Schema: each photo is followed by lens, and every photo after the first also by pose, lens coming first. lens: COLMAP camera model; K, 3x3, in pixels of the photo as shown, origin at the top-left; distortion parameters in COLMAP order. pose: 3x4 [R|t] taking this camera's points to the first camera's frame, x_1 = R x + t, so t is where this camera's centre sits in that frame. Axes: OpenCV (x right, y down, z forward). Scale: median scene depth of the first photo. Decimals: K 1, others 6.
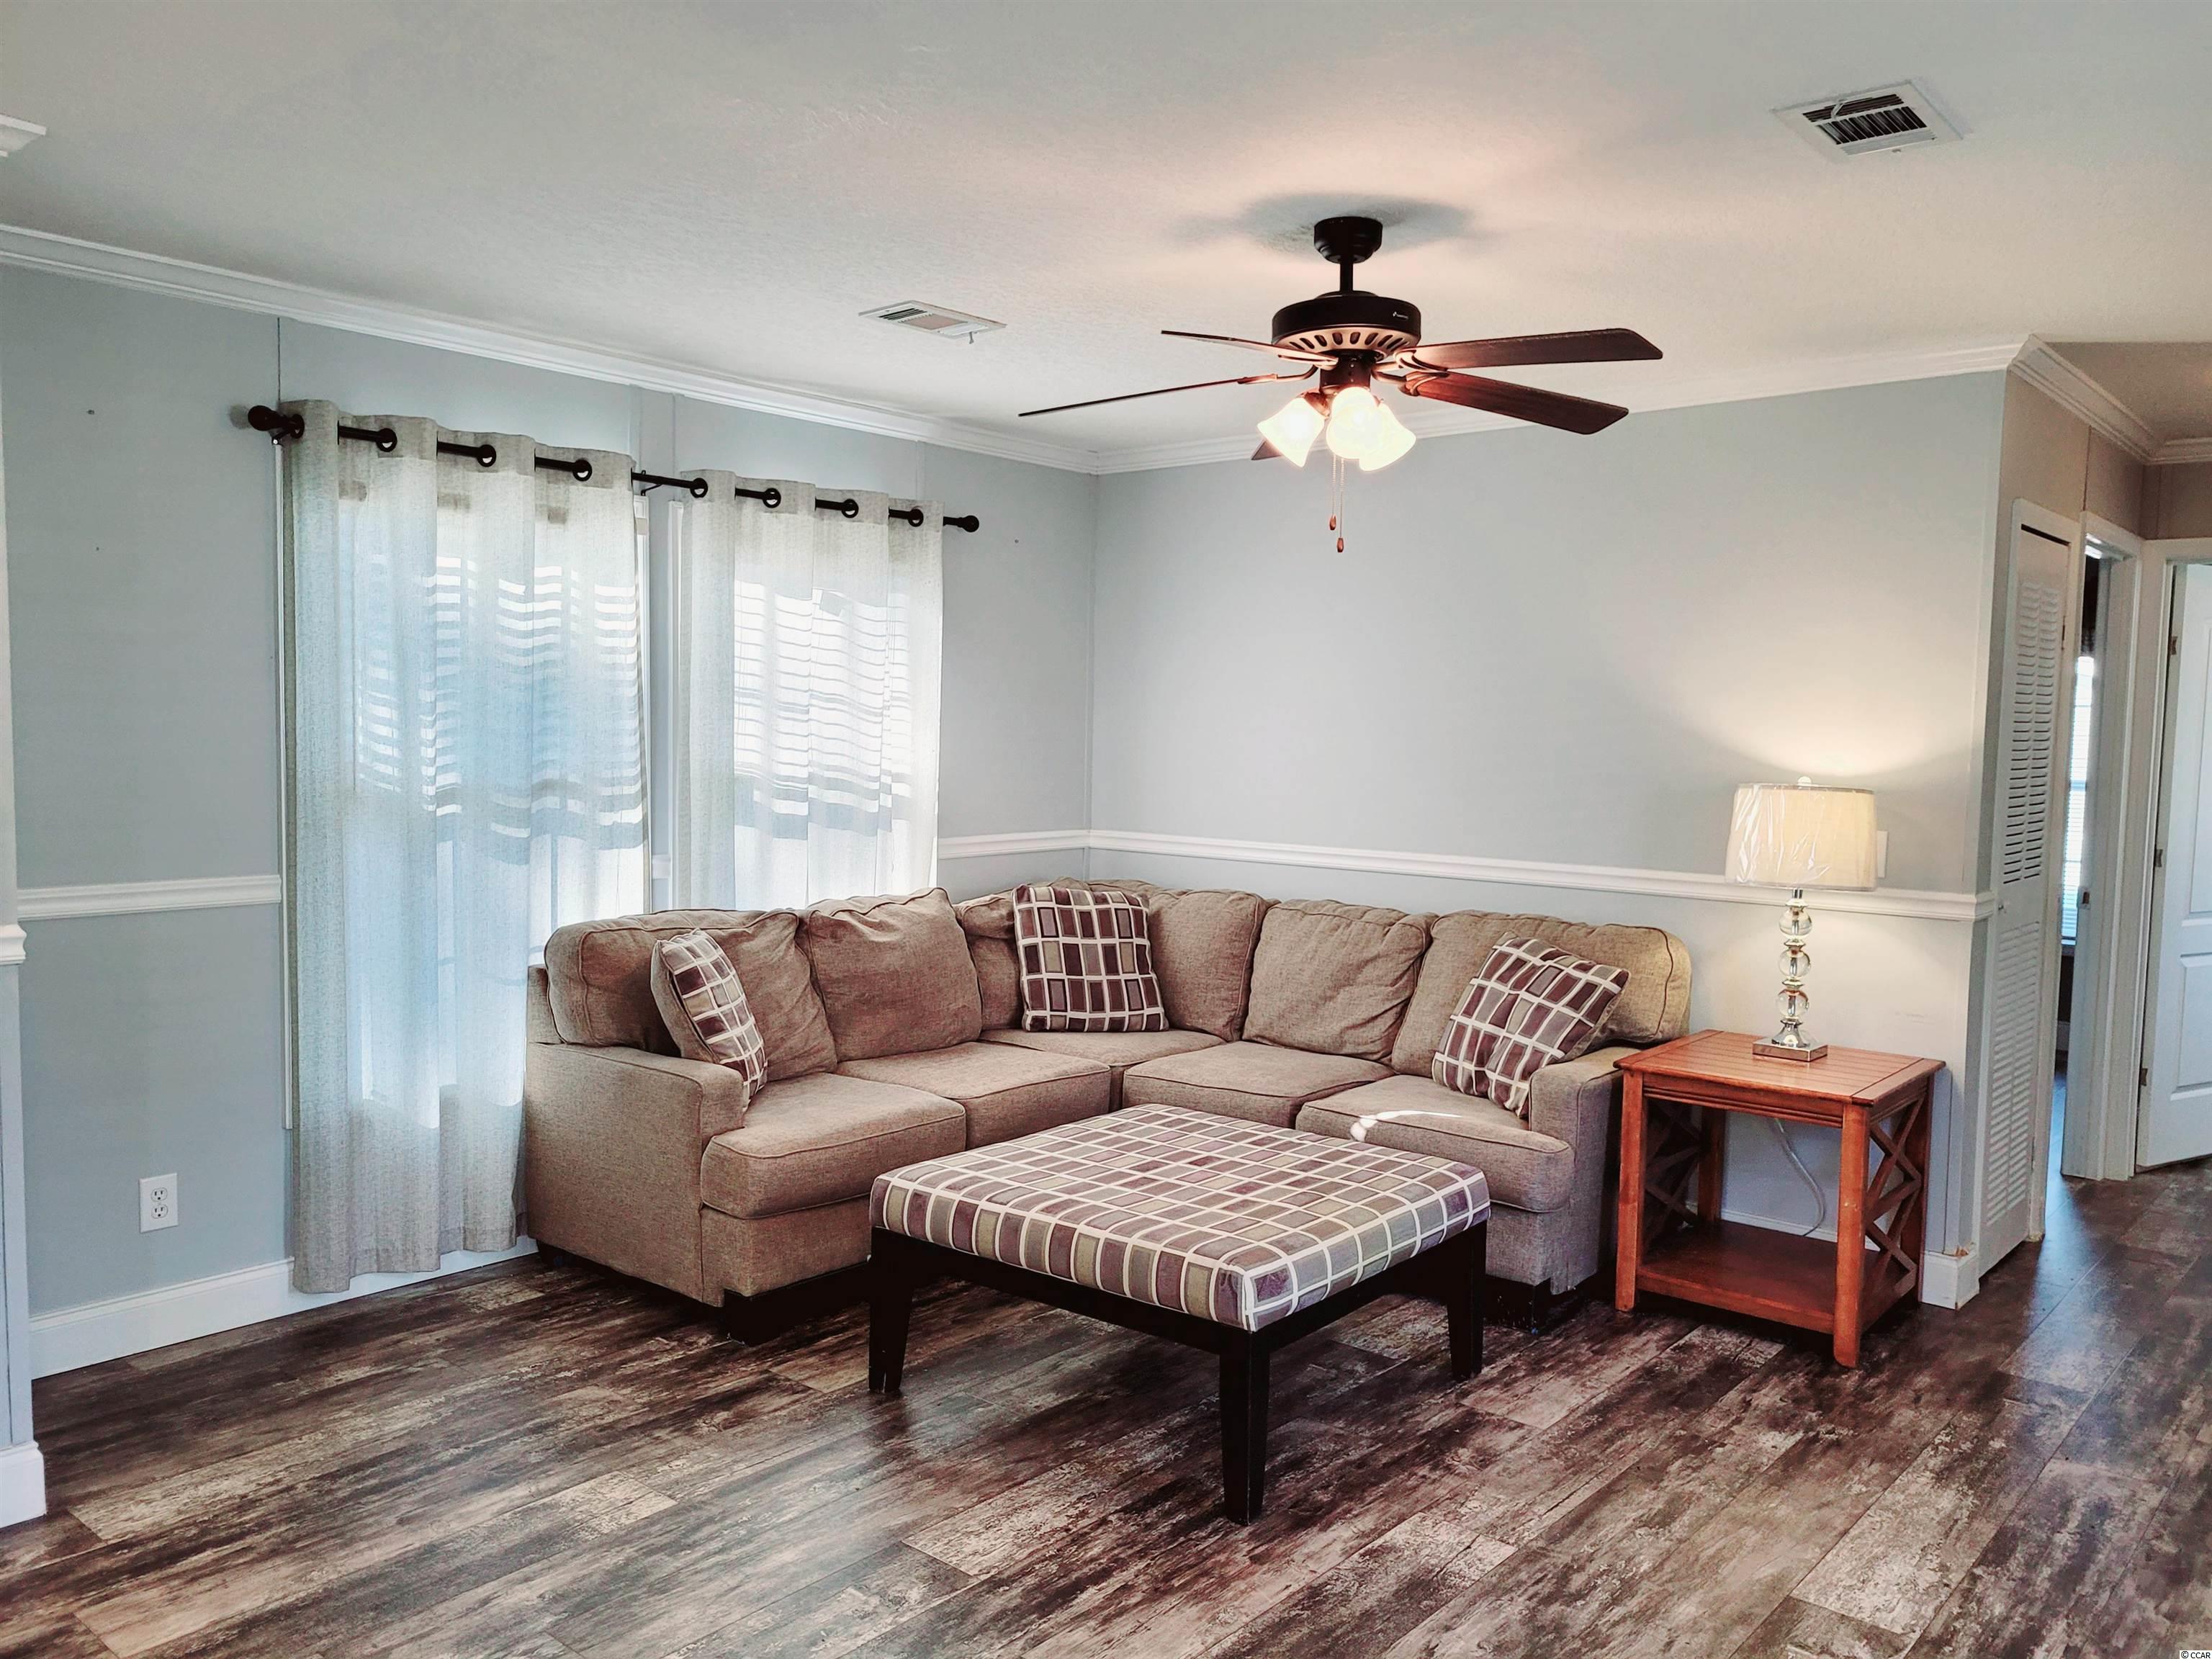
lens RADIAL K [[1661.1, 0, 1089.5], [0, 1661.1, 833.7], [0, 0, 1]] dist [0.050232, -0.040635]
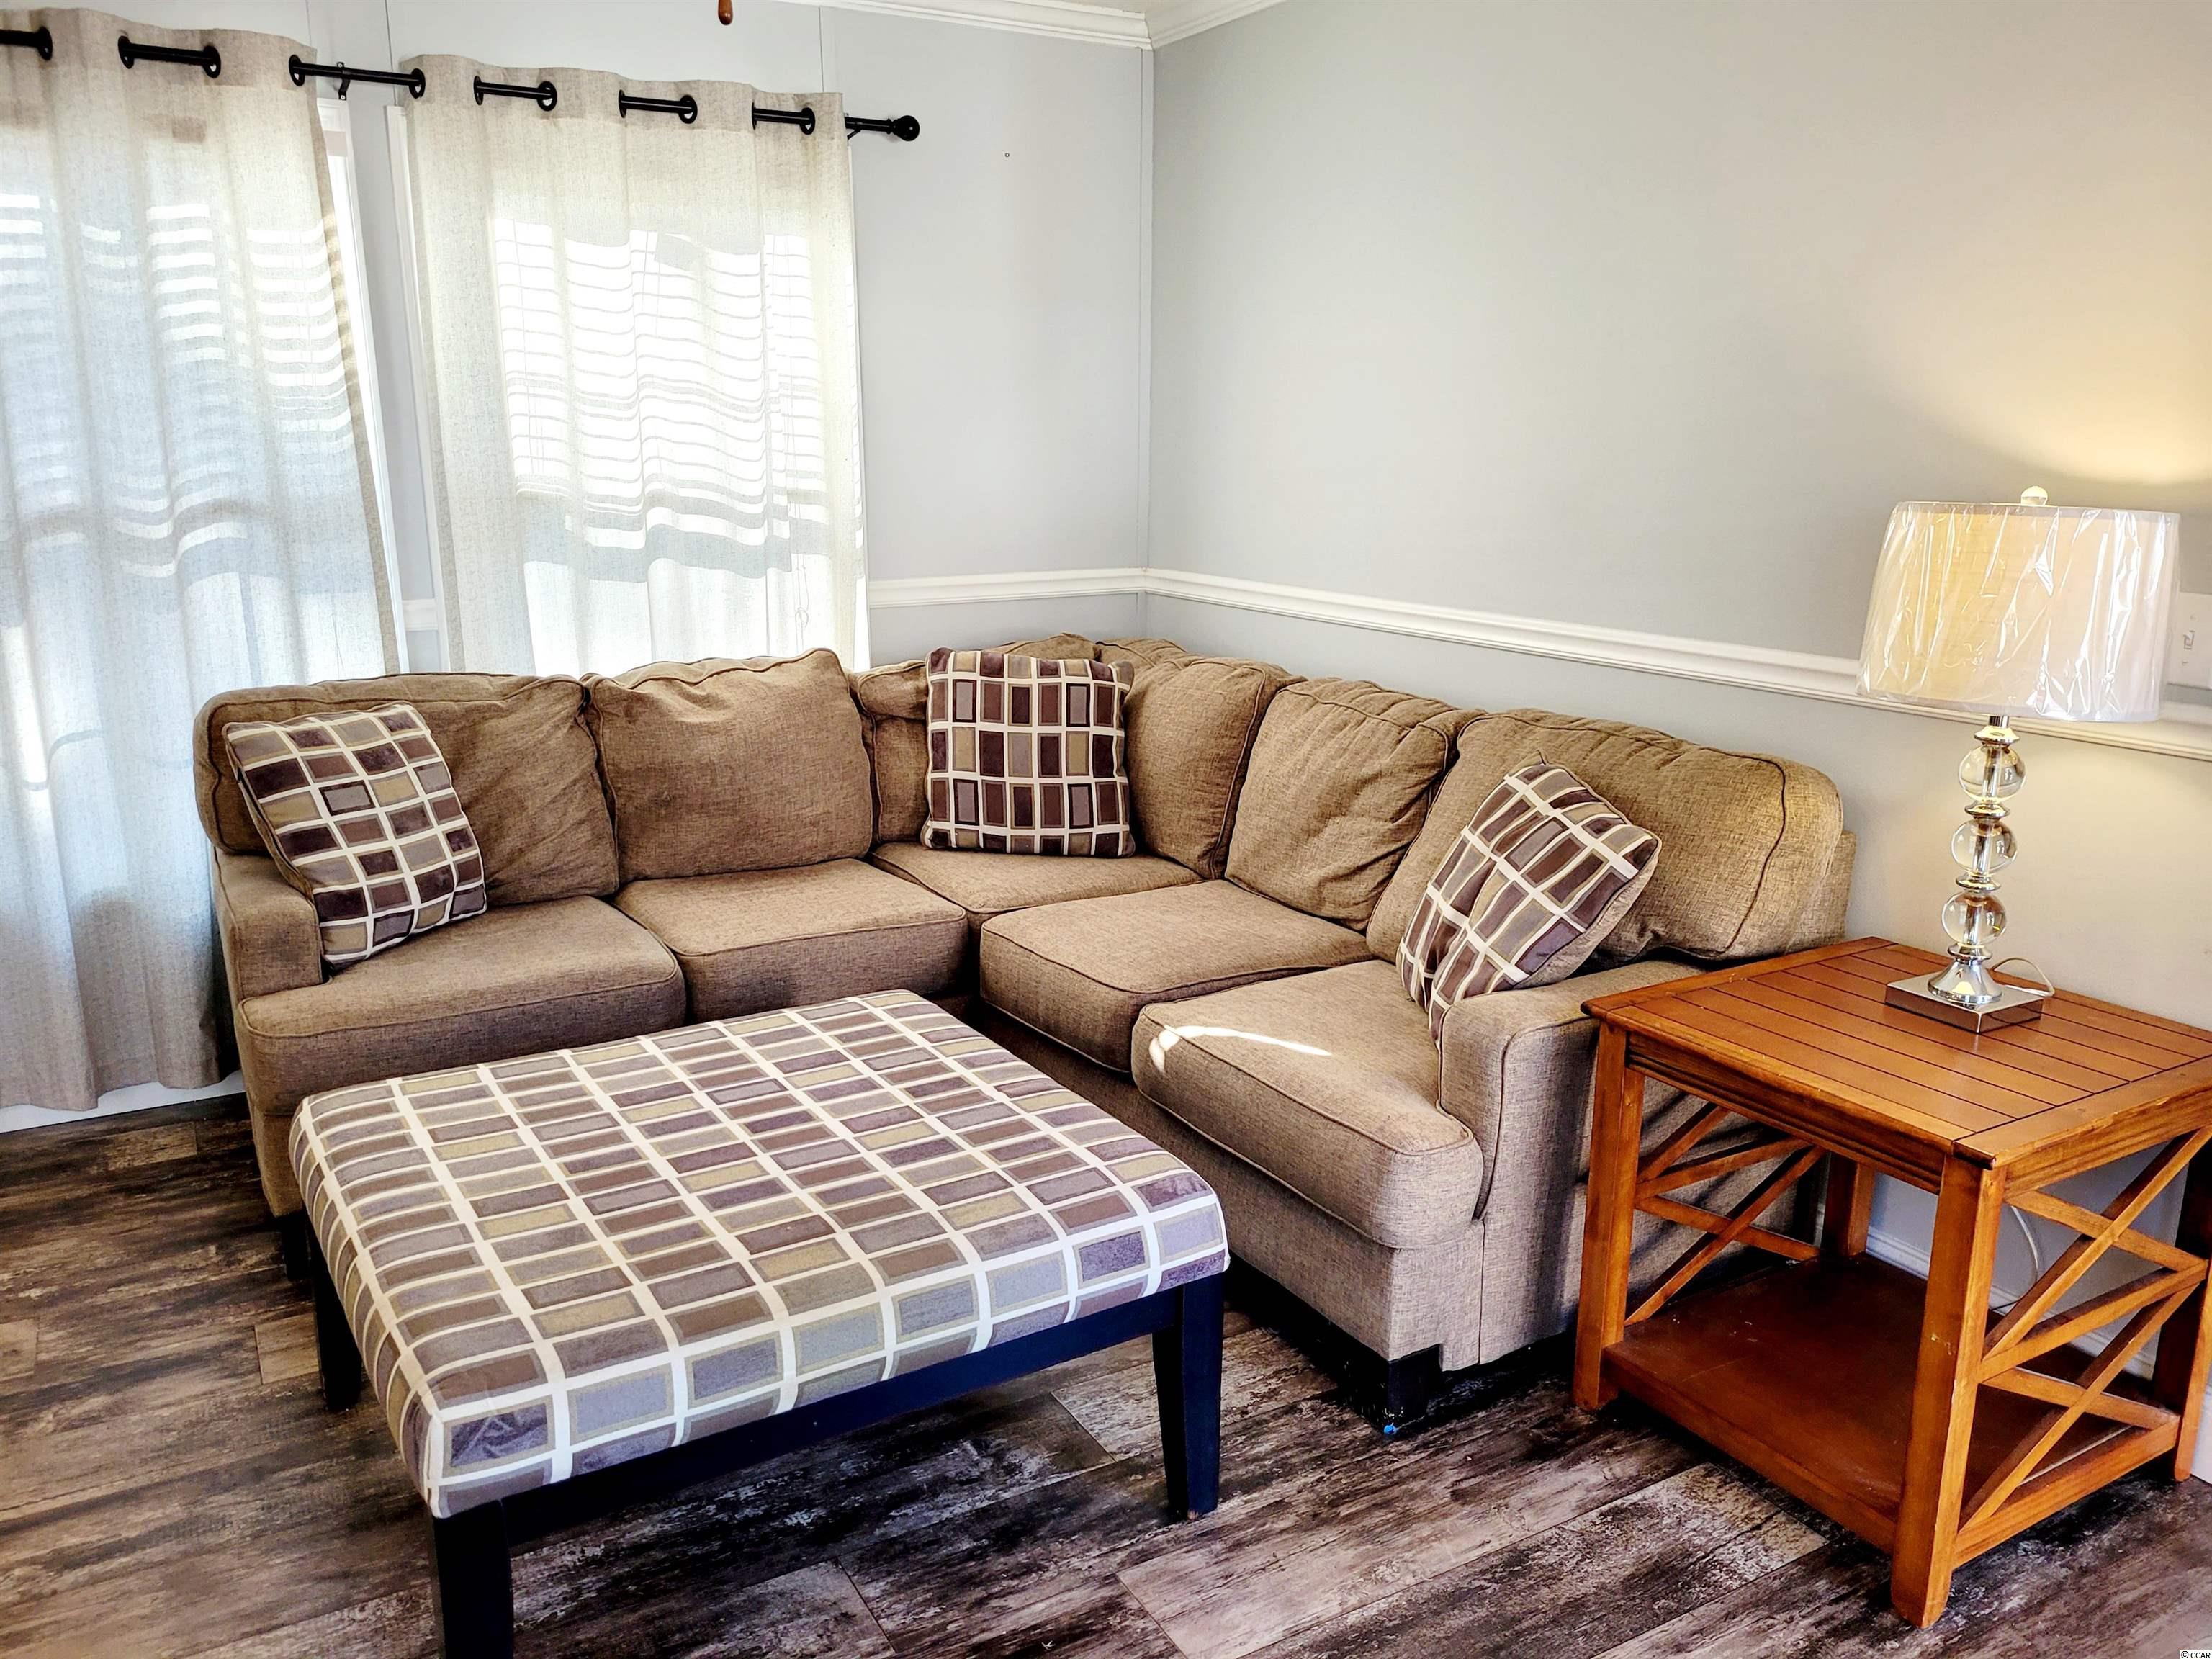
lens RADIAL K [[1661.1, 0, 1071.9], [0, 1661.1, 845.3], [0, 0, 1]] dist [0.050232, -0.040635]
pose [[0.942759, 0.063732, -0.327329, 0.285120], [-0.006778, 0.985027, 0.172268, -0.010808], [0.333407, -0.160189, 0.929075, 0.363220]]
